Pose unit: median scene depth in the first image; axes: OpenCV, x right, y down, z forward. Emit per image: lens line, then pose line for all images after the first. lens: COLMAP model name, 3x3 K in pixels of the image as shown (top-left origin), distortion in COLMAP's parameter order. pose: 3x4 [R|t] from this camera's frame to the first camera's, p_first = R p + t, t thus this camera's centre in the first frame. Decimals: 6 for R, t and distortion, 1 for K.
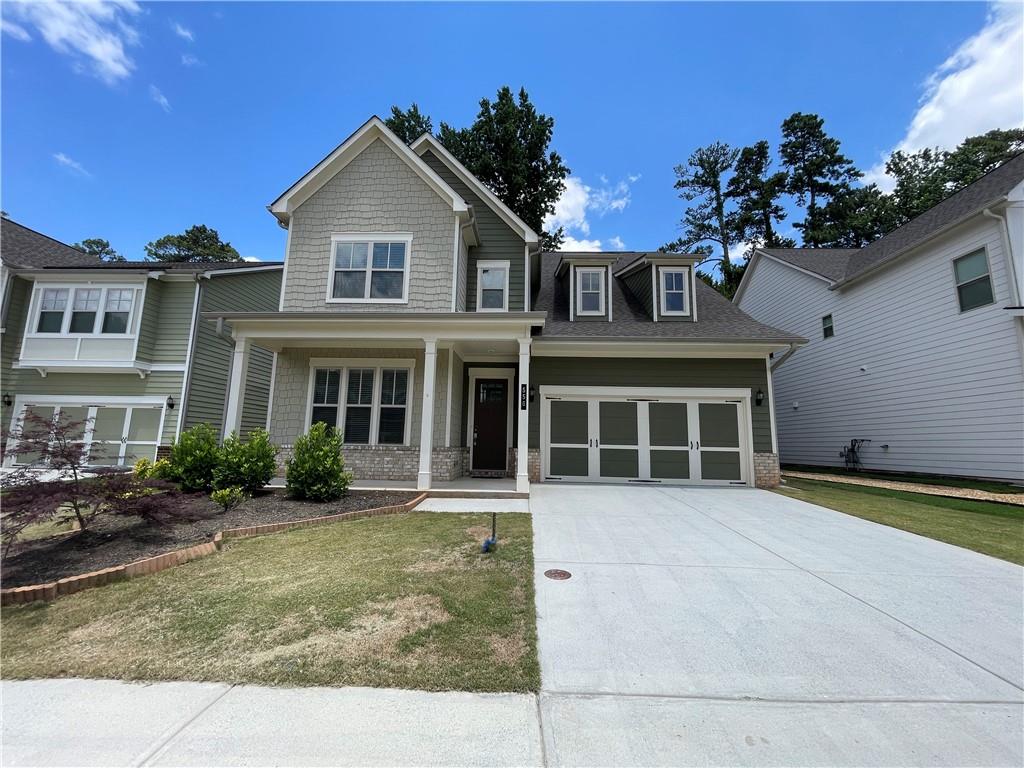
lens RADIAL K [[408.8, 0, 511.9], [0, 408.8, 383.6], [0, 0, 1]] dist [0.001094, -0.000470]
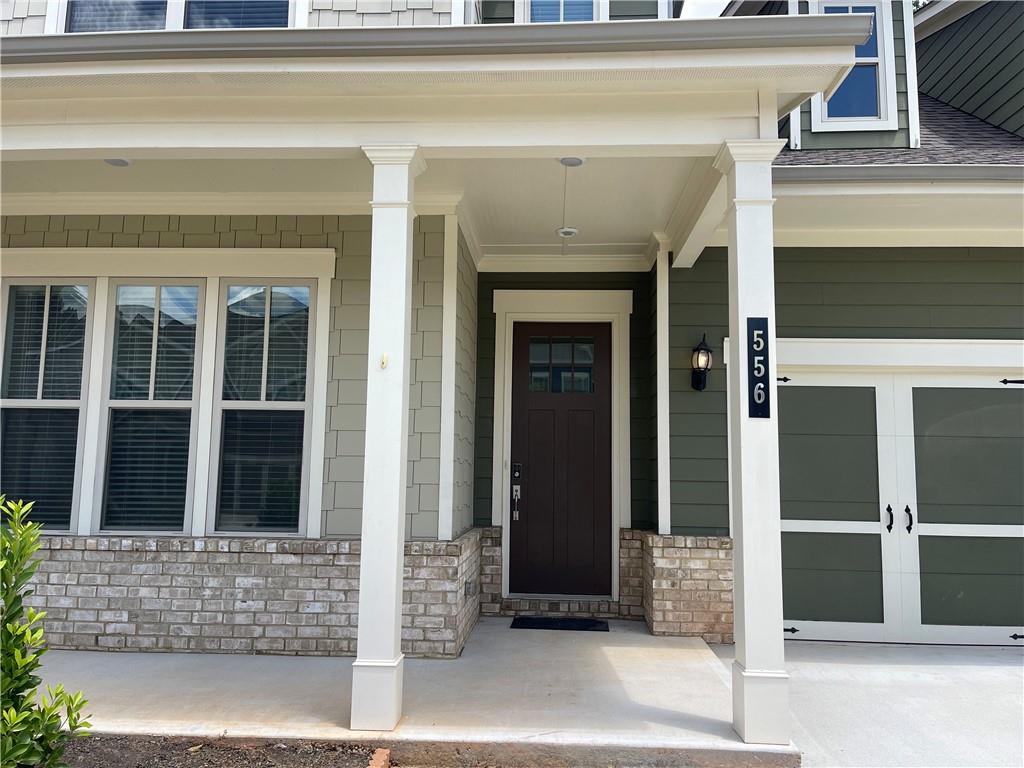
lens RADIAL K [[768.9, 0, 510.1], [0, 768.9, 389.5], [0, 0, 1]] dist [0.032938, -0.009902]
pose [[0.999963, -0.006313, -0.005778, -0.096752], [0.006520, 0.999313, 0.036496, 0.021697], [0.005544, -0.036532, 0.999317, 0.397517]]
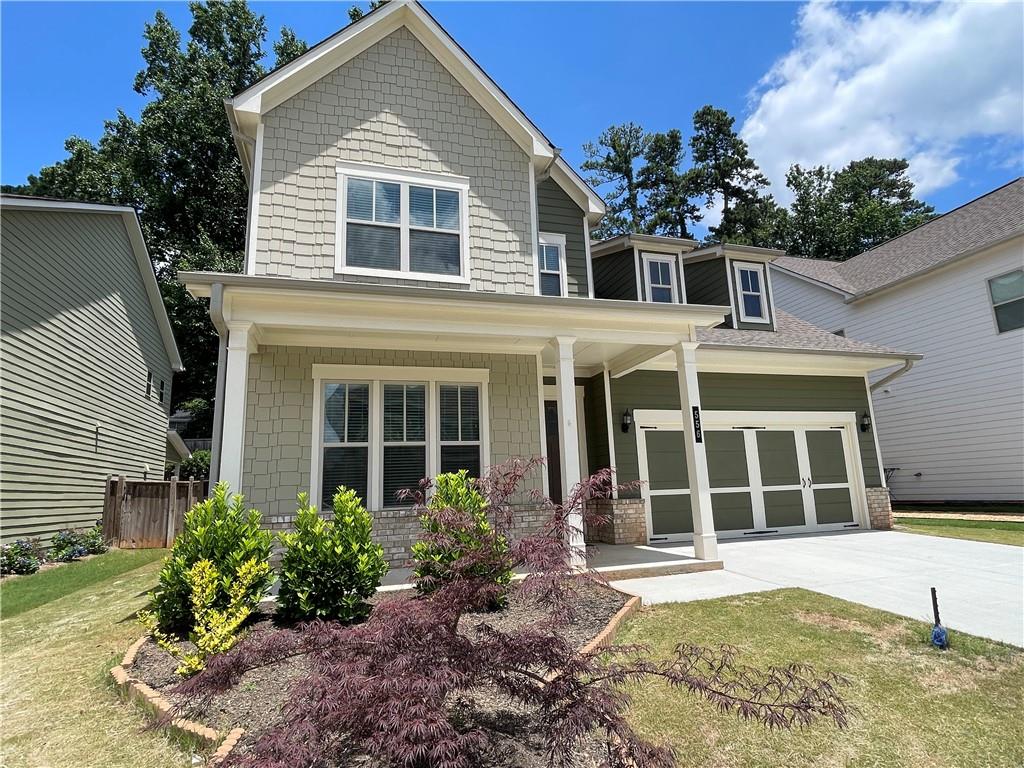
lens RADIAL K [[552.8, 0, 506.3], [0, 552.8, 384.1], [0, 0, 1]] dist [0.001569, -0.004863]
pose [[0.942901, 0.010259, 0.332916, -0.470015], [0.006392, 0.998784, -0.048880, 0.005581], [-0.333013, 0.048217, 0.941689, 0.156680]]
